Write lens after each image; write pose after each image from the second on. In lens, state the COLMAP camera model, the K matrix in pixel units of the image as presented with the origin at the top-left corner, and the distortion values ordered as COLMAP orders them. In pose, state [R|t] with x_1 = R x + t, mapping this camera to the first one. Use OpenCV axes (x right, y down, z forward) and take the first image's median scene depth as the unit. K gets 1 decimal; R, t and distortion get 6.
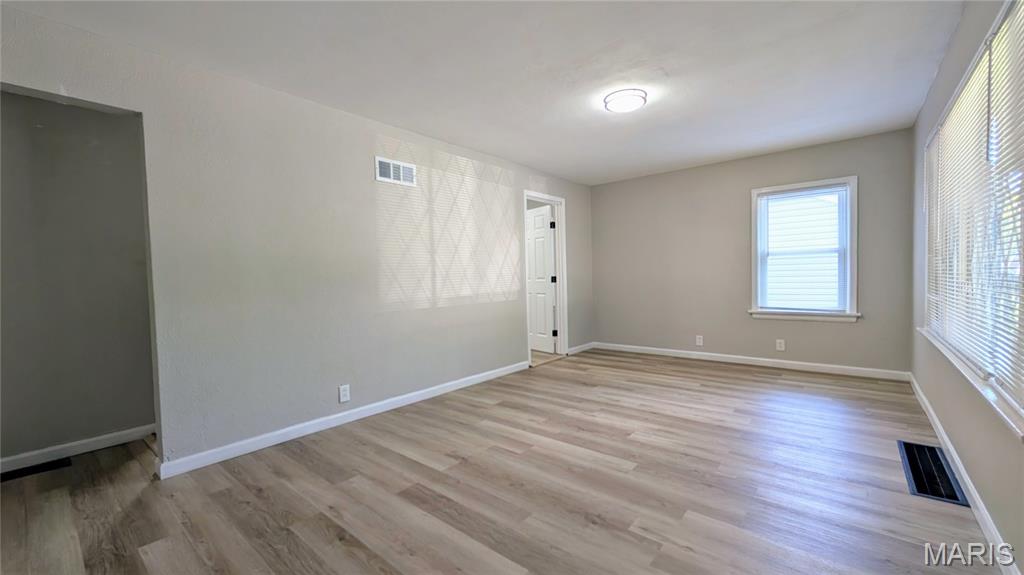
lens RADIAL K [[408.6, 0, 512.0], [0, 408.6, 287.5], [0, 0, 1]] dist [0.003241, 0.000196]
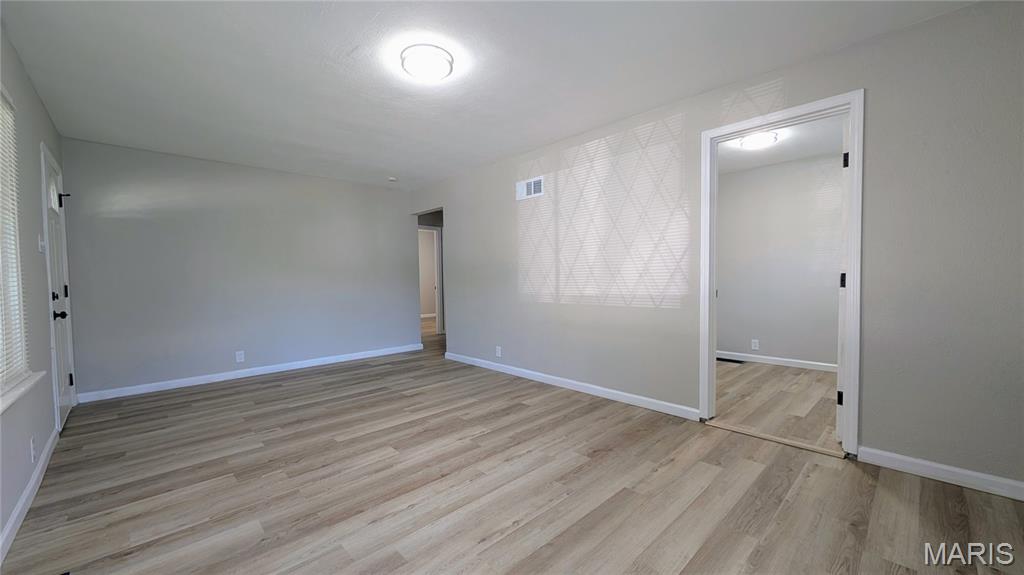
lens RADIAL K [[389.7, 0, 513.7], [0, 389.7, 290.2], [0, 0, 1]] dist [0.000400, -0.000114]
pose [[-0.102152, 0.060554, -0.992924, 0.879675], [-0.009854, 0.998035, 0.061879, -0.049840], [0.994720, 0.016106, -0.101354, 1.055399]]
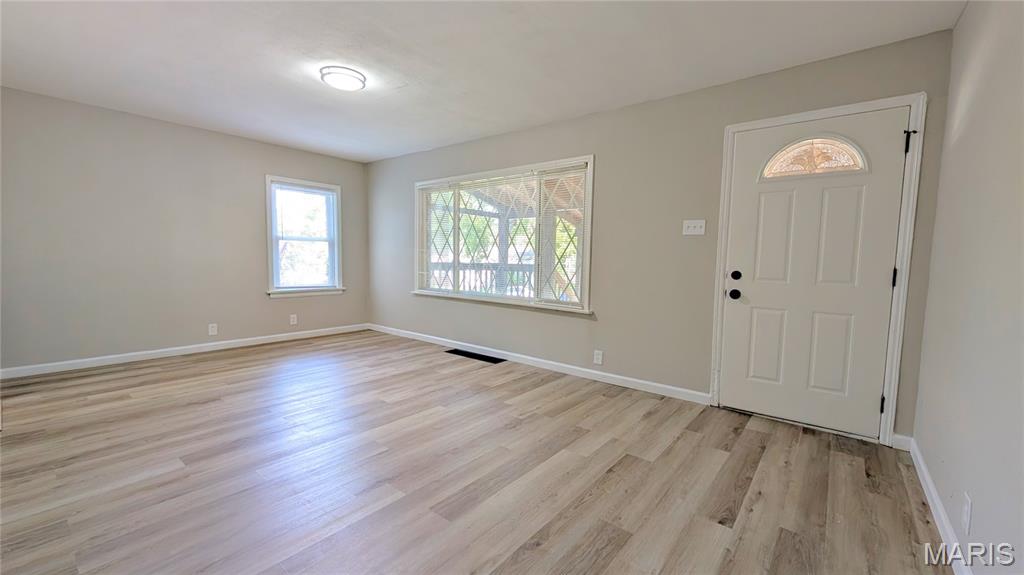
lens RADIAL K [[410.1, 0, 517.6], [0, 410.1, 288.2], [0, 0, 1]] dist [0.001194, 0.000172]
pose [[-0.030262, -0.049831, 0.998299, -0.631481], [0.008280, 0.998710, 0.050103, 0.001449], [-0.999508, 0.009782, -0.029810, 0.520286]]
